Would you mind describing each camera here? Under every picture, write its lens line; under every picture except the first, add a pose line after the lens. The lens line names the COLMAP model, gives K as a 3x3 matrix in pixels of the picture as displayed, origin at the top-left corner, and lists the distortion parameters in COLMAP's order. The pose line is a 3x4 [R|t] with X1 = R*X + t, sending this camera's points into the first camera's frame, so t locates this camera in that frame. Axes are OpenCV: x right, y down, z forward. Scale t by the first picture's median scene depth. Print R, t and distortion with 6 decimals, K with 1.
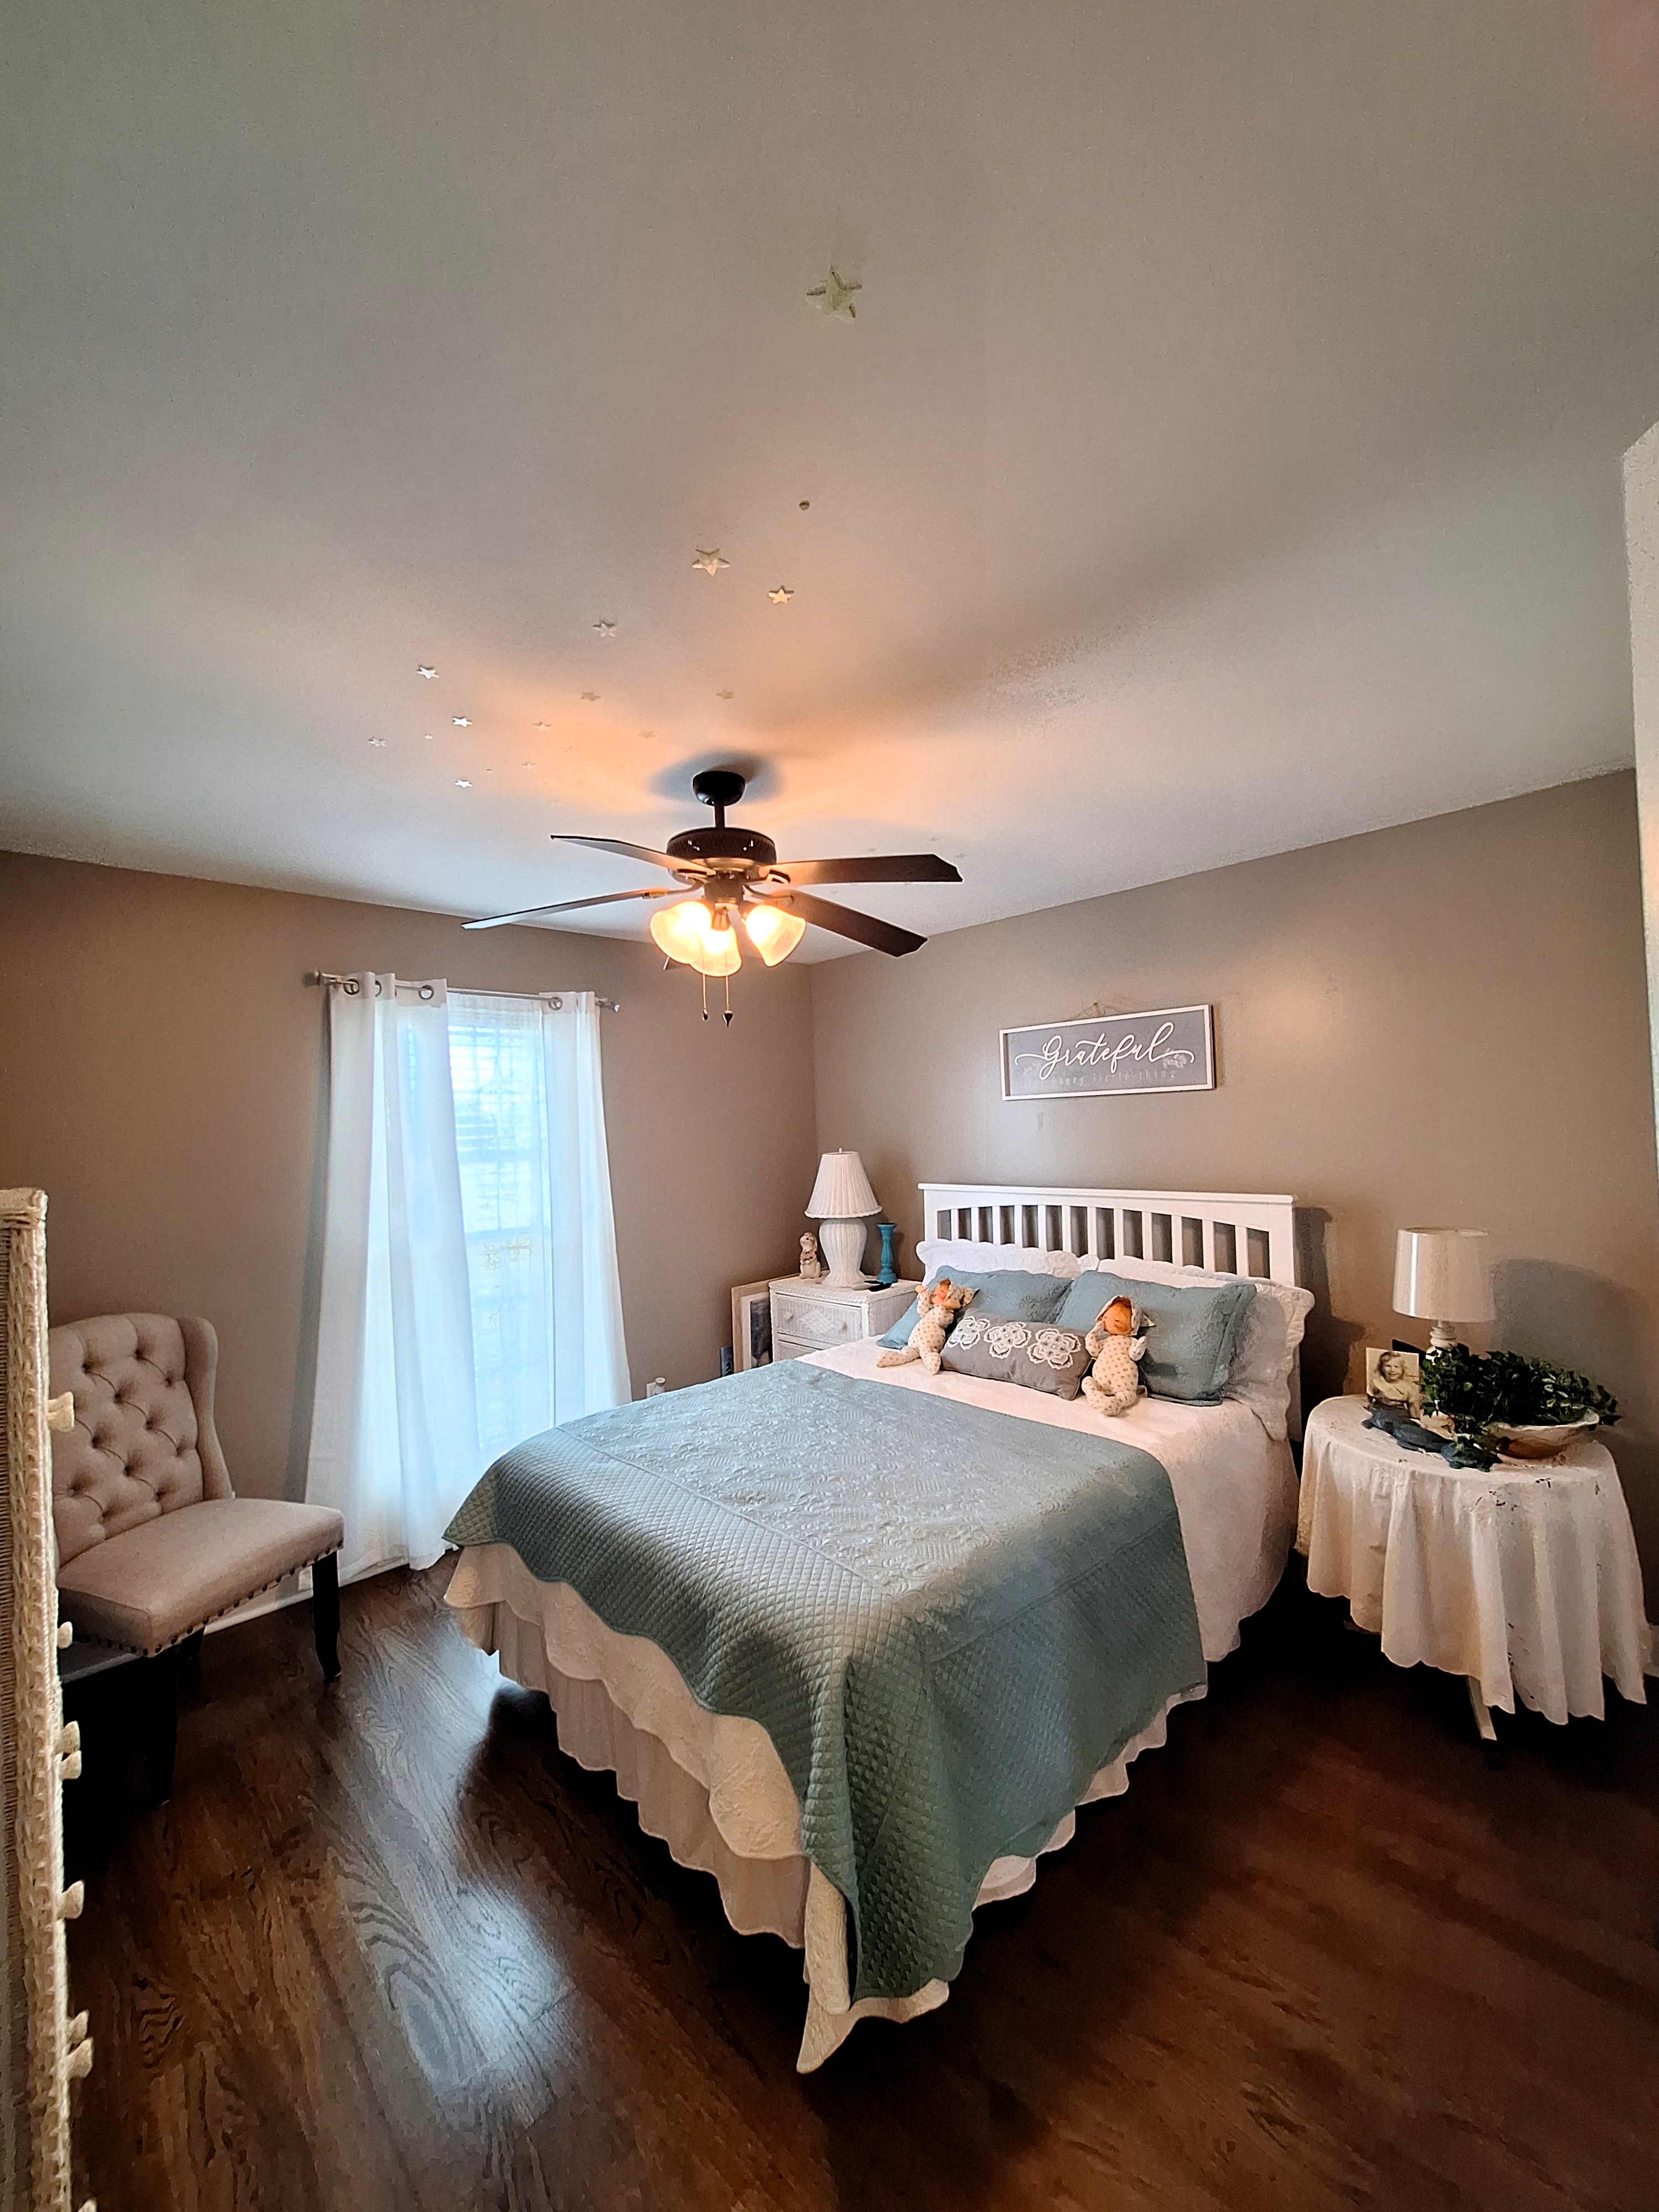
lens RADIAL K [[857.9, 0, 837.3], [0, 857.9, 1101.1], [0, 0, 1]] dist [-0.001575, 0.000396]
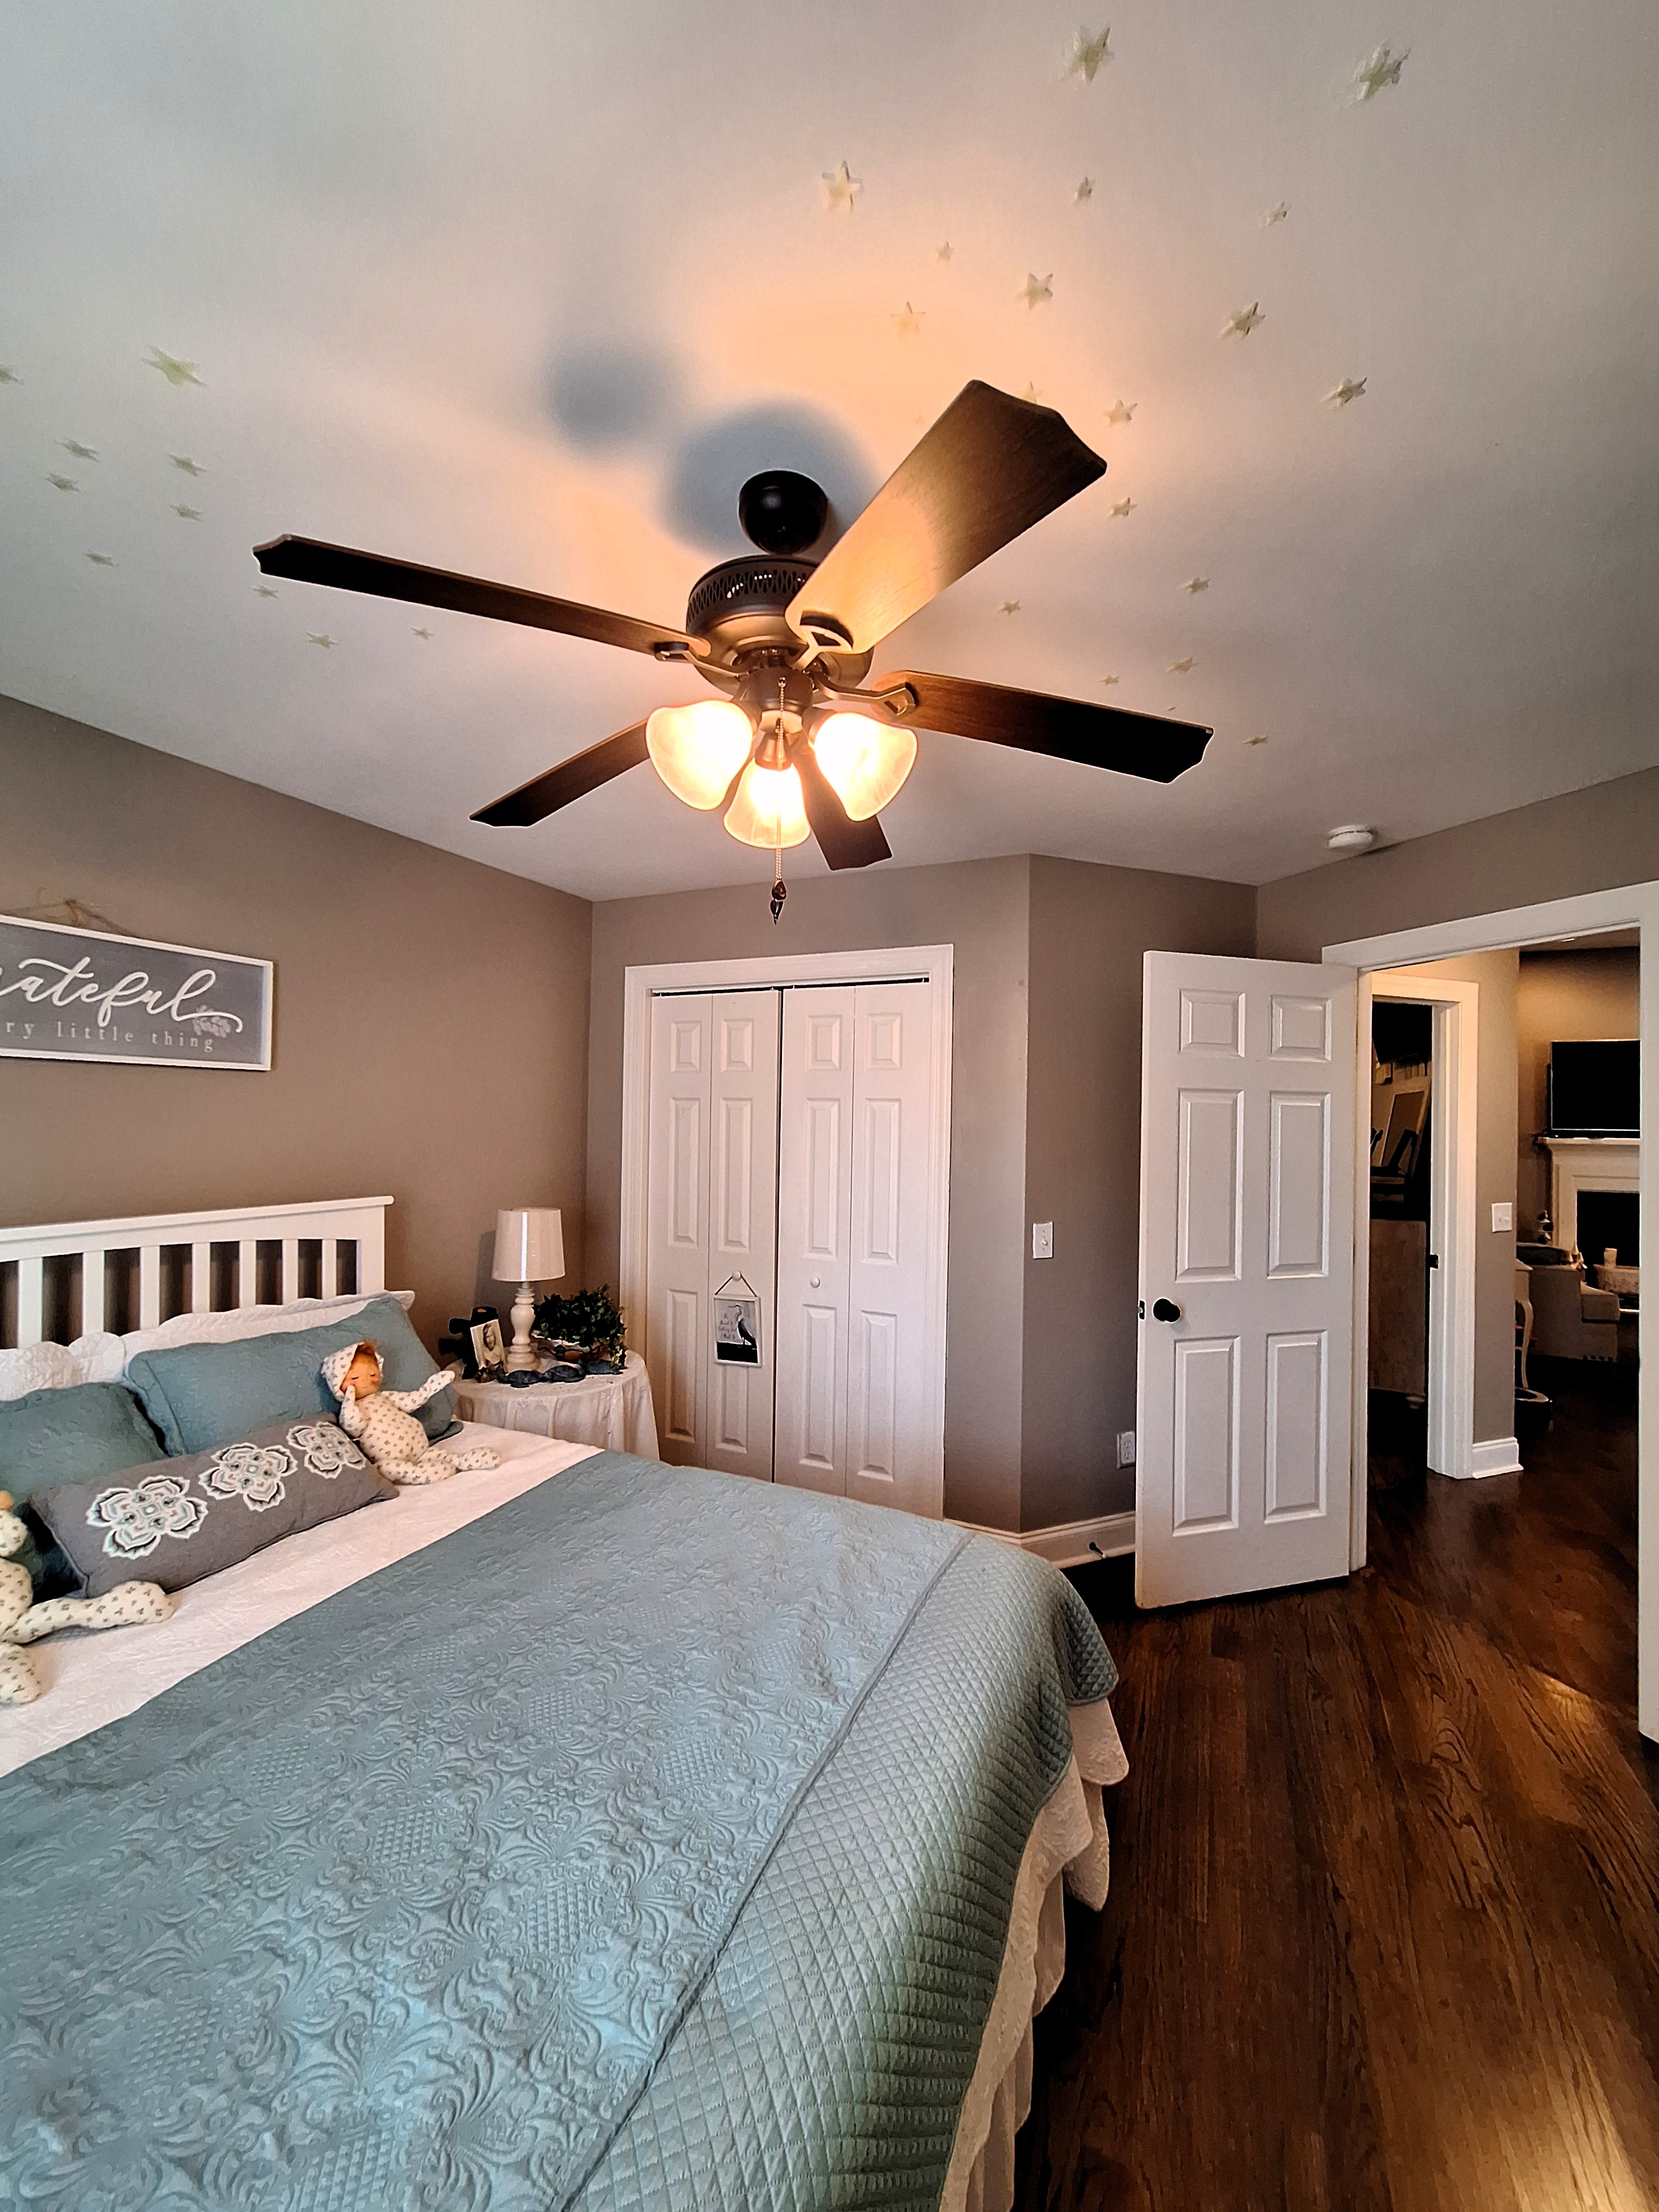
lens RADIAL K [[857.9, 0, 826.4], [0, 857.9, 1118.3], [0, 0, 1]] dist [-0.001575, 0.000396]
pose [[-0.364004, 0.036152, 0.930696, -0.435542], [-0.019288, 0.998740, -0.046339, 0.051192], [-0.931198, -0.034819, -0.362847, 0.770193]]
